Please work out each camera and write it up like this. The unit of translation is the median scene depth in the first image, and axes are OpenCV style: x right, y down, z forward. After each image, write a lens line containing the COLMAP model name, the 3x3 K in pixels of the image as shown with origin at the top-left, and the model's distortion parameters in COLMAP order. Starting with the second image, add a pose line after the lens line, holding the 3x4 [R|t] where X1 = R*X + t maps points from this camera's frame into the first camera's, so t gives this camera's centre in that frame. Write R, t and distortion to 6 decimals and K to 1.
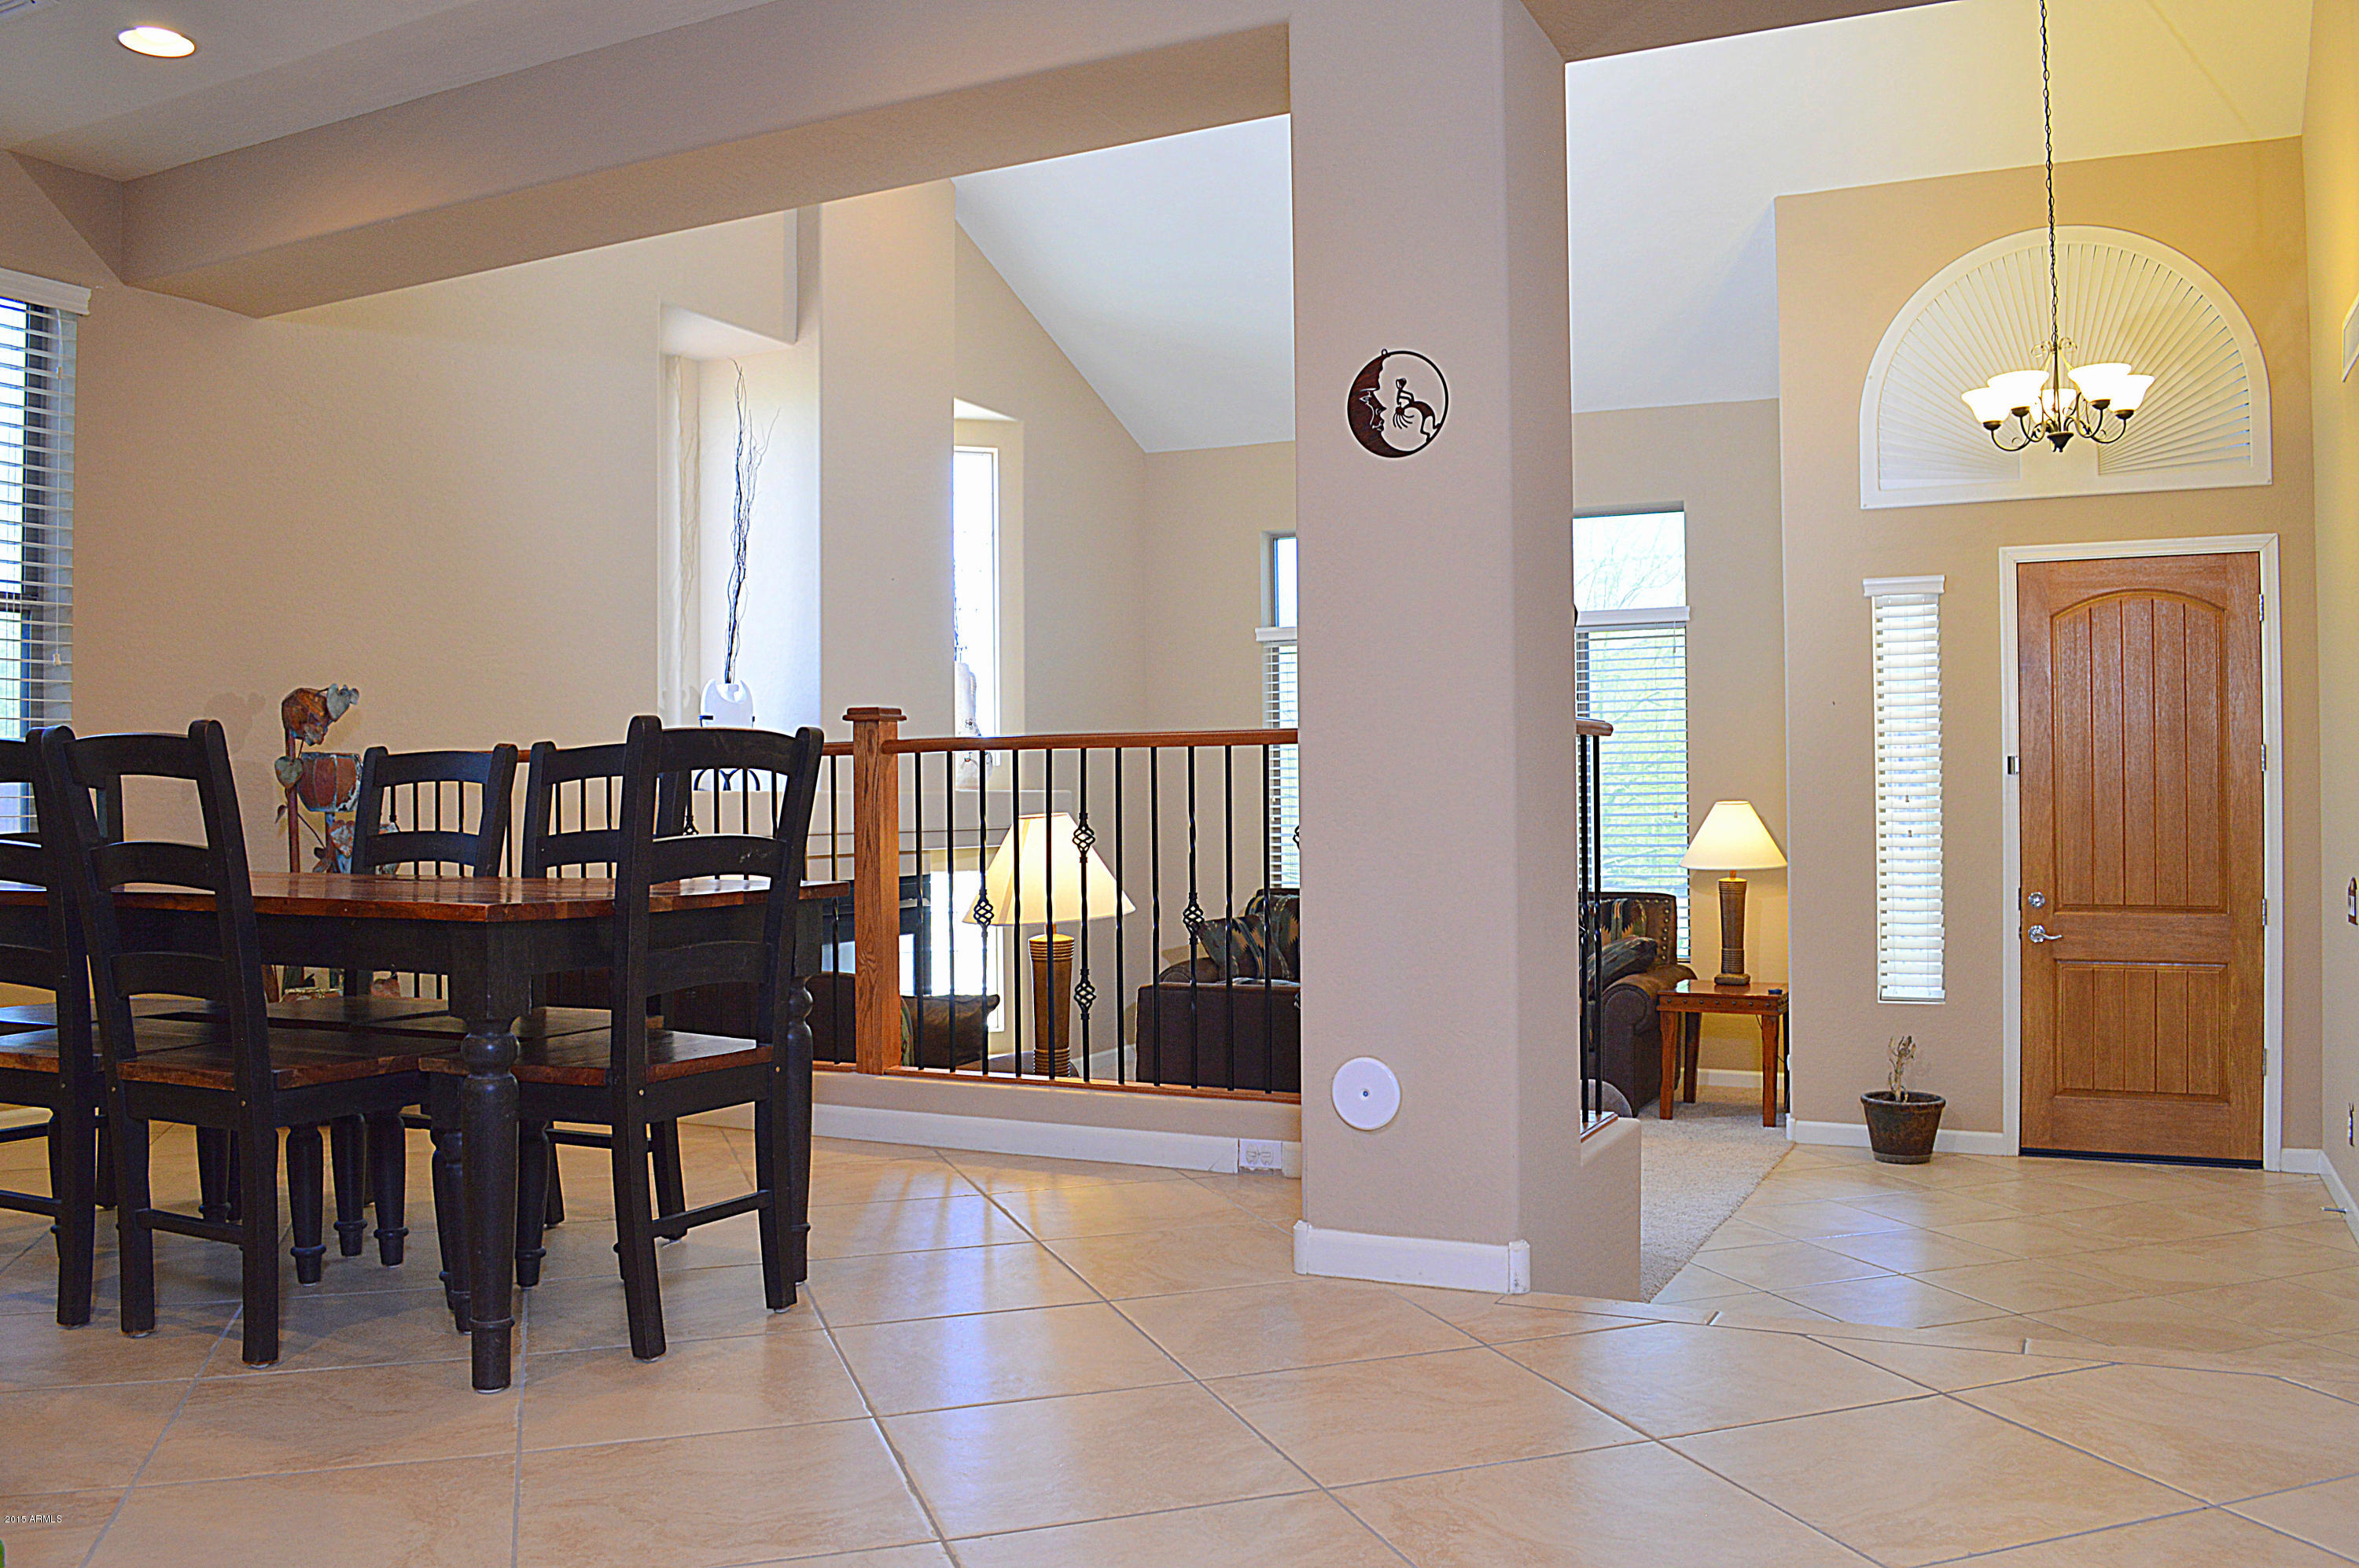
lens RADIAL K [[1886.2, 0, 1186.1], [0, 1886.2, 786.3], [0, 0, 1]] dist [-0.091475, 0.018699]
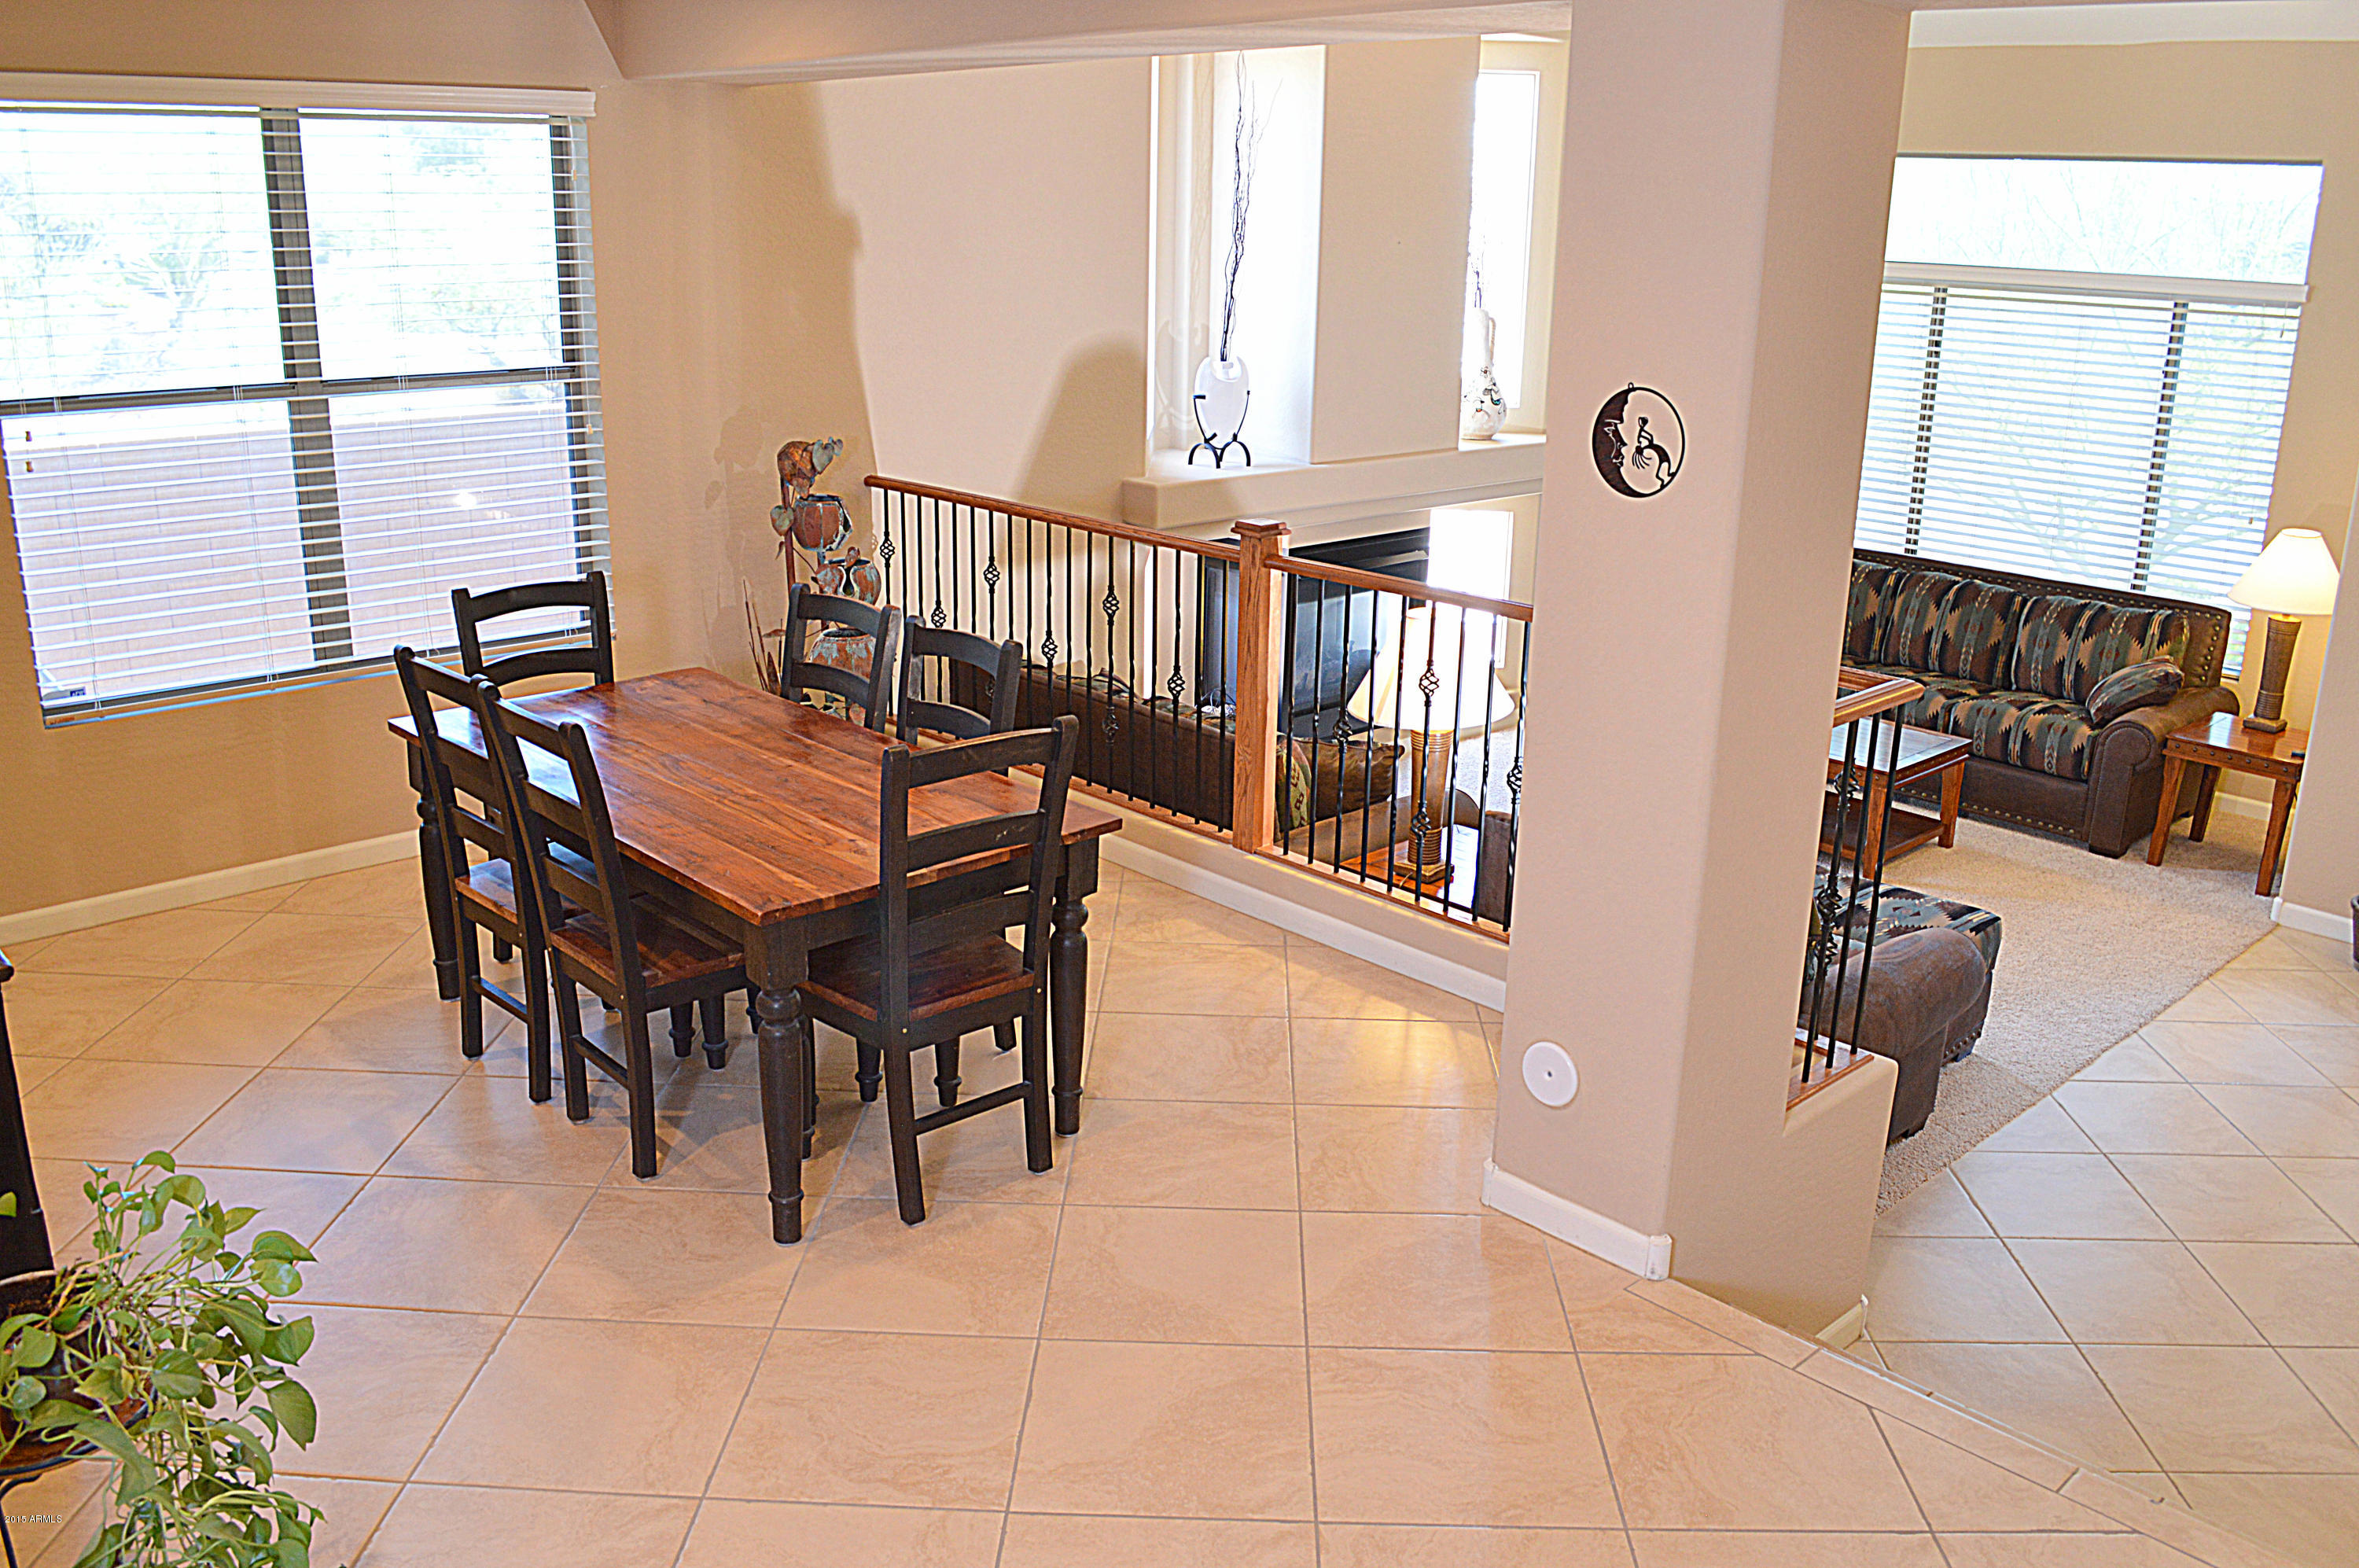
lens RADIAL K [[1886.2, 0, 1186.1], [0, 1886.2, 786.3], [0, 0, 1]] dist [-0.091475, 0.018699]
pose [[0.935342, 0.128549, -0.329561, 0.234419], [-0.021842, 0.950844, 0.308898, -0.326275], [0.353070, -0.281727, 0.892172, 0.000475]]
